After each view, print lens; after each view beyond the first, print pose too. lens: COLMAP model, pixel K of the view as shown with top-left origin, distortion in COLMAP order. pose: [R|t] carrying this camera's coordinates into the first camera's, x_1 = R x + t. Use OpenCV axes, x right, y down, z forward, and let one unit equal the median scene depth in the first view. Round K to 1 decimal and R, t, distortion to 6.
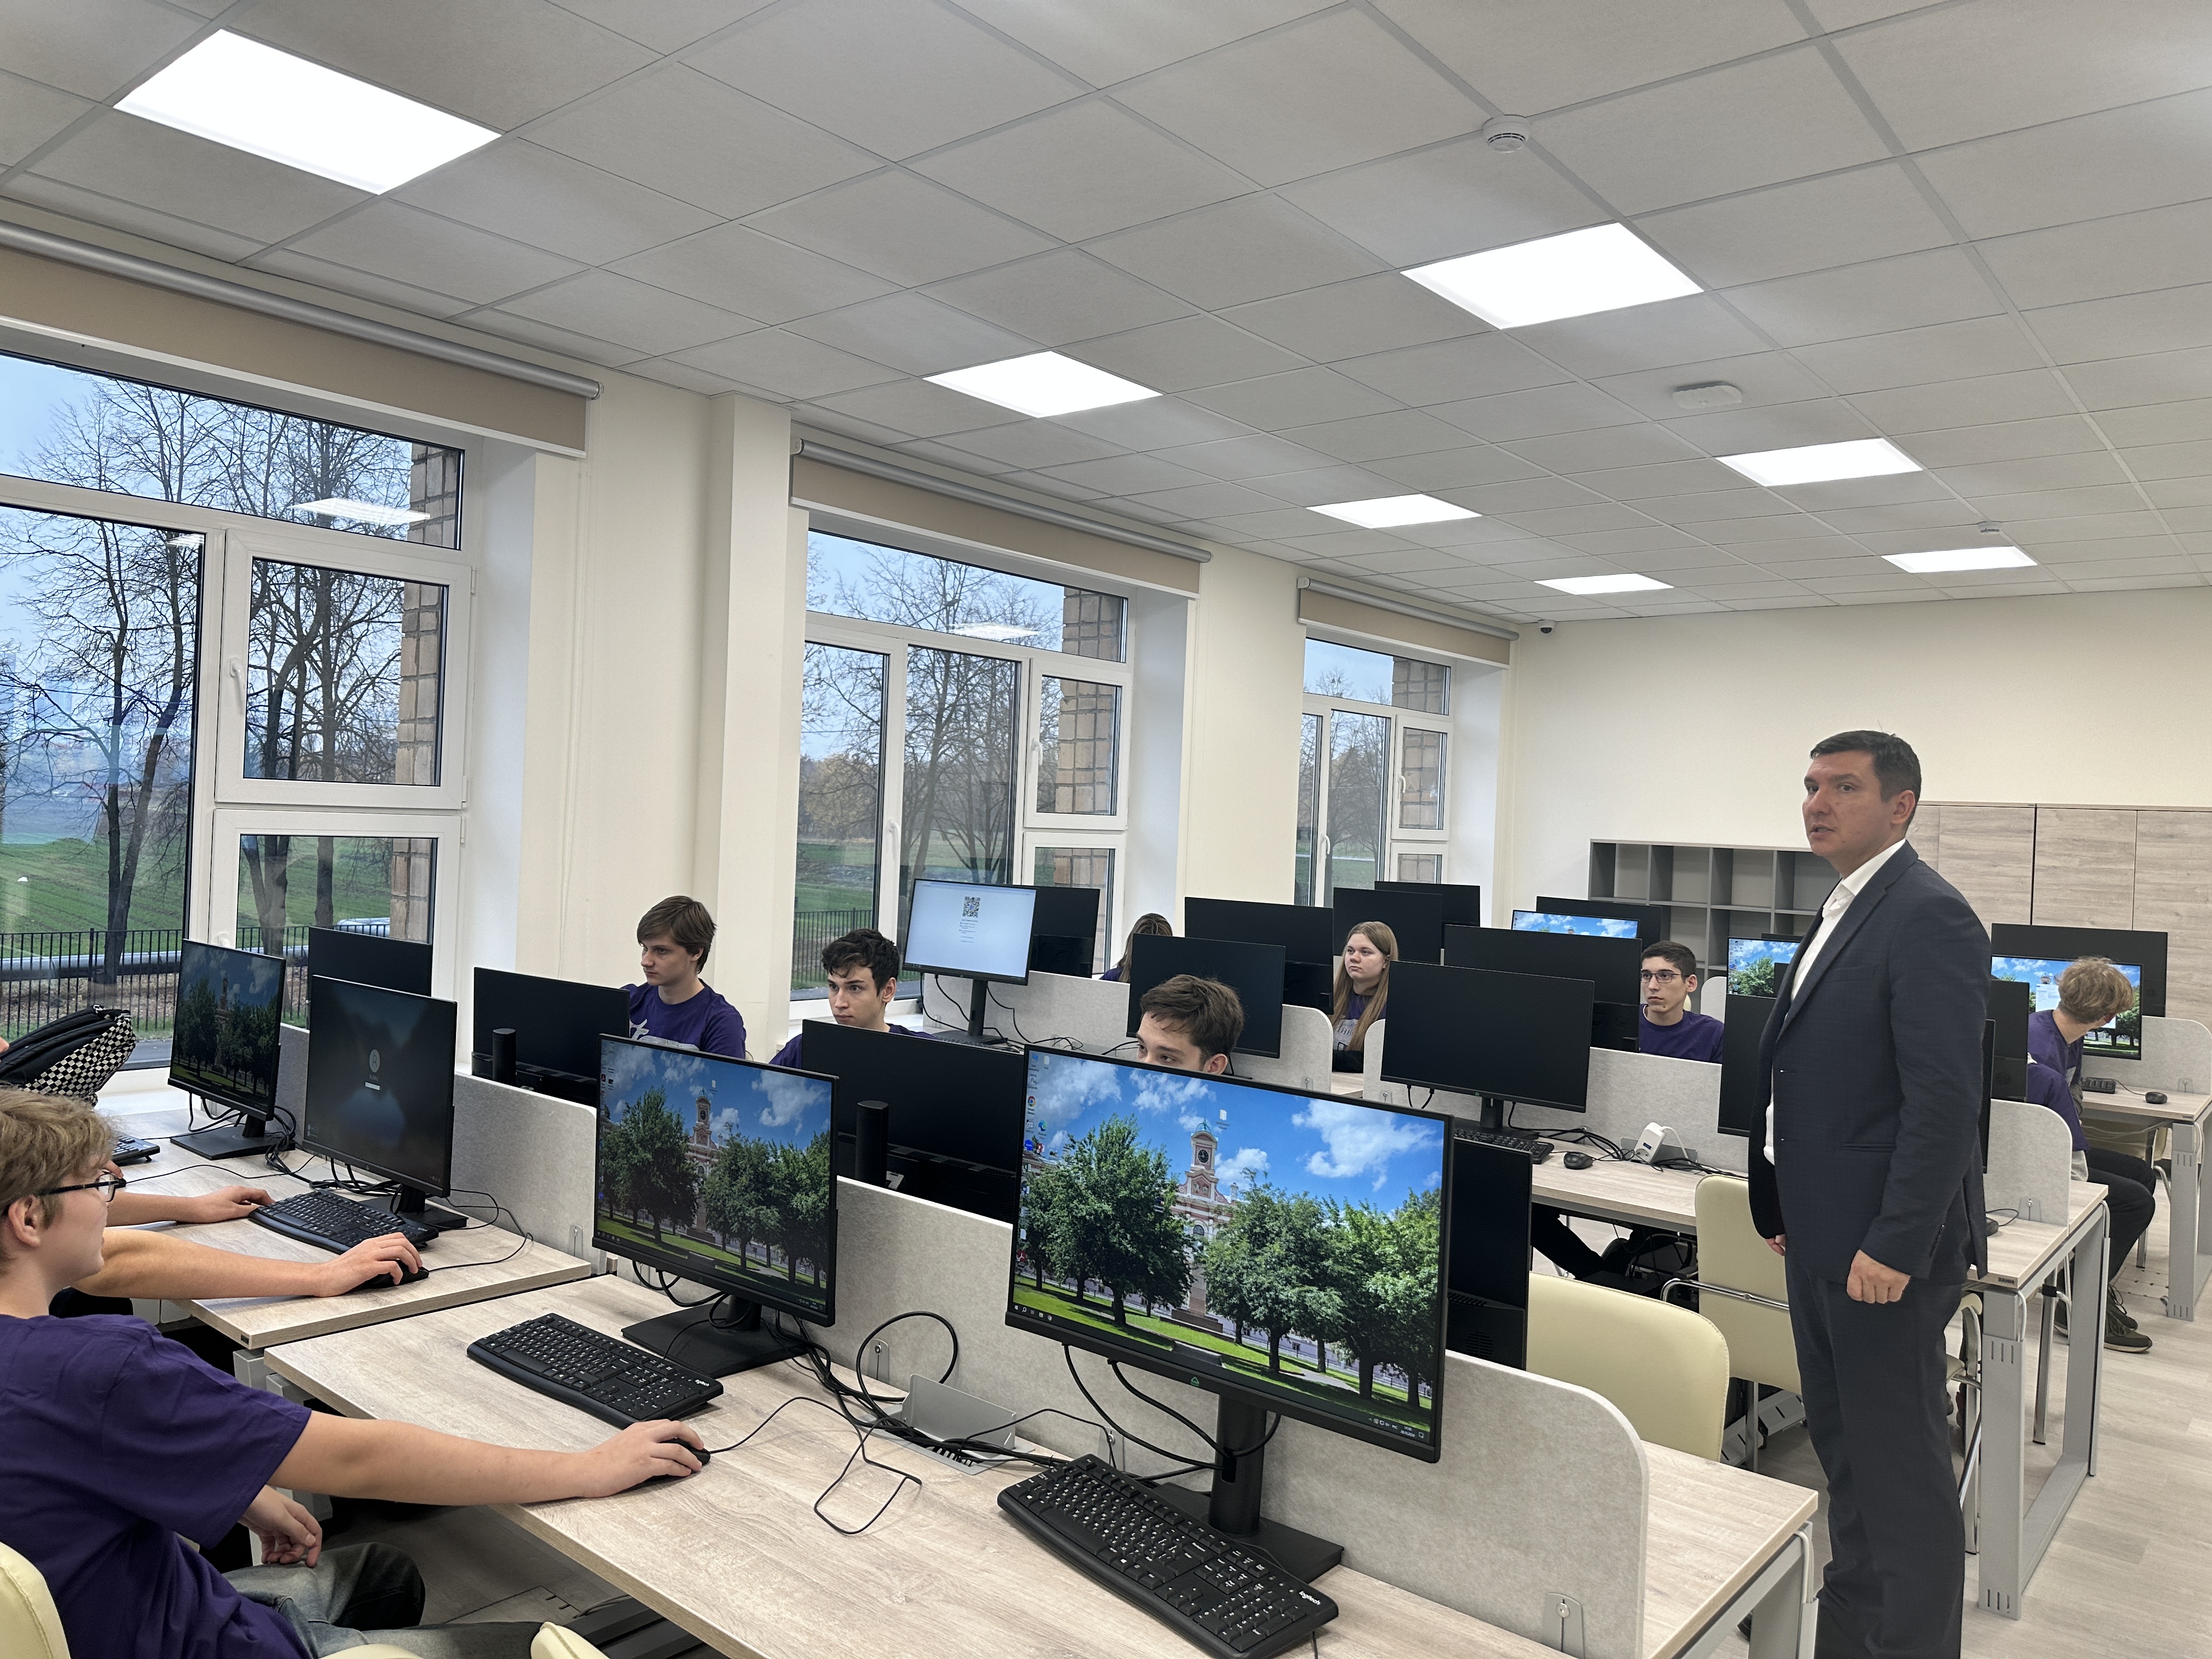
lens RADIAL K [[1550.4, 0, 1095.6], [0, 1550.4, 817.2], [0, 0, 1]] dist [0.039060, -0.050233]
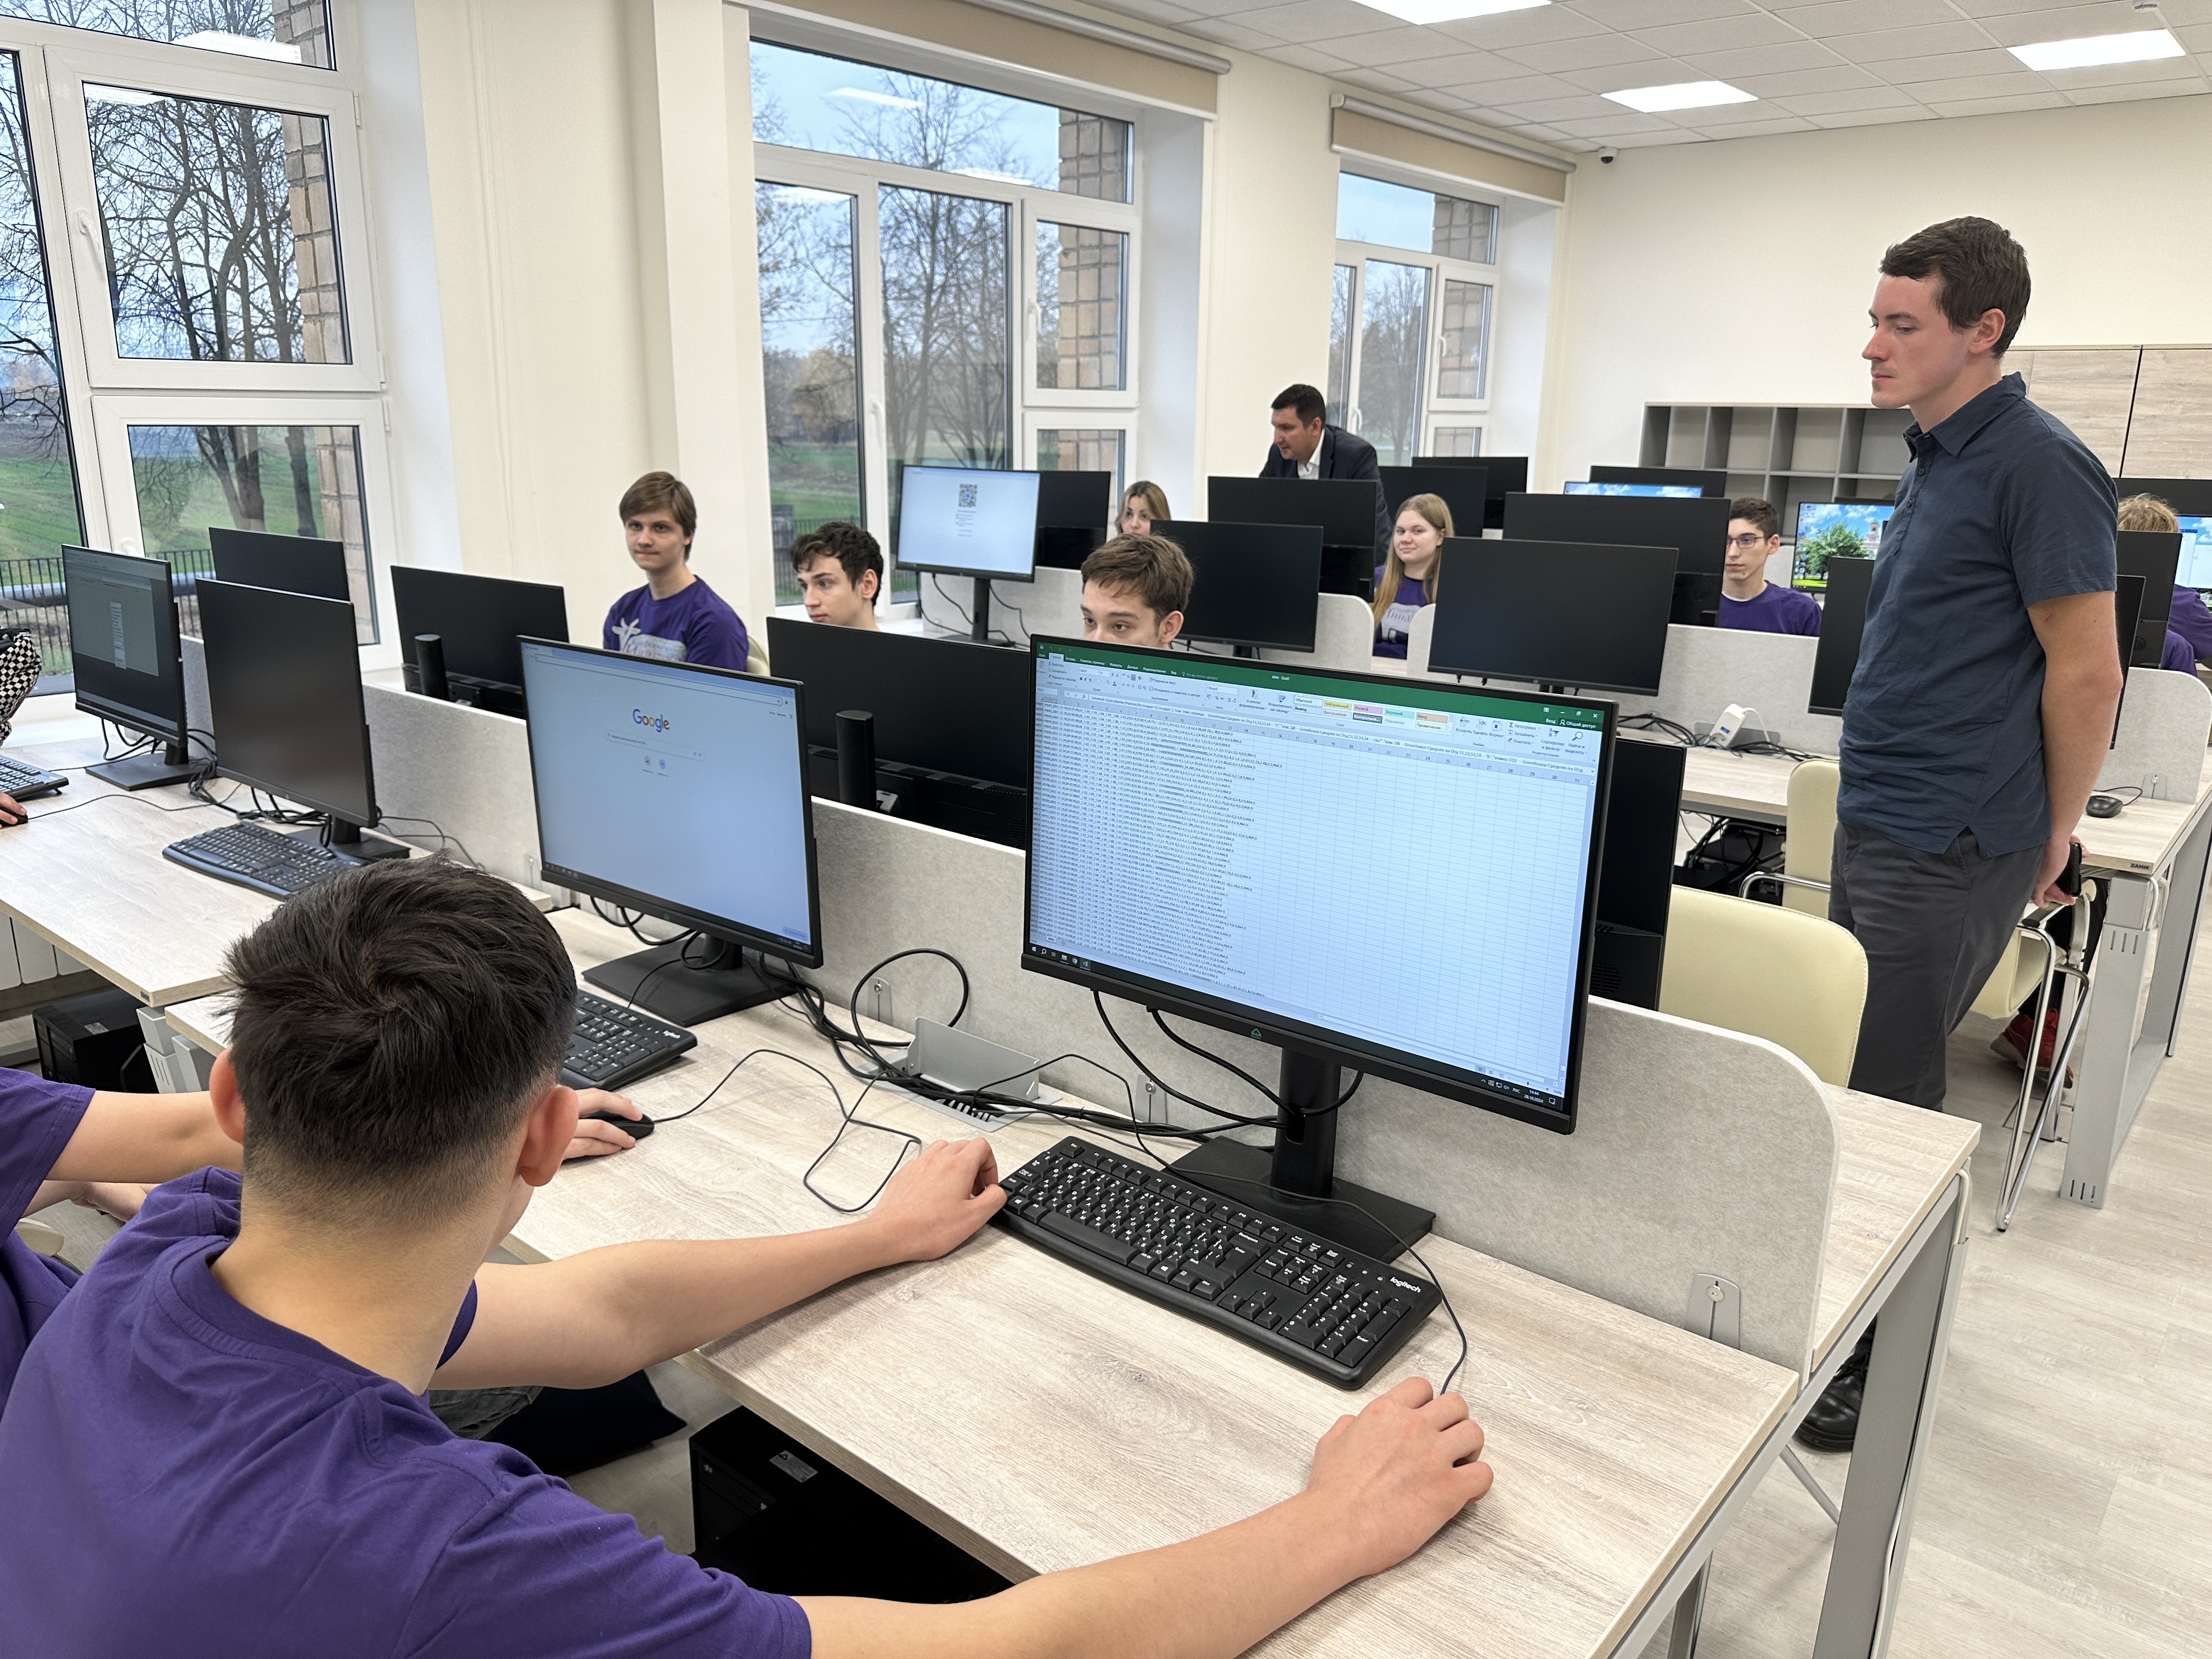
lens RADIAL K [[1550.4, 0, 1095.6], [0, 1550.4, 817.2], [0, 0, 1]] dist [0.039060, -0.050233]
pose [[0.999553, -0.028071, -0.010249, -0.004096], [0.029747, 0.967333, 0.251757, 0.022187], [0.002847, -0.251949, 0.967736, 0.116436]]
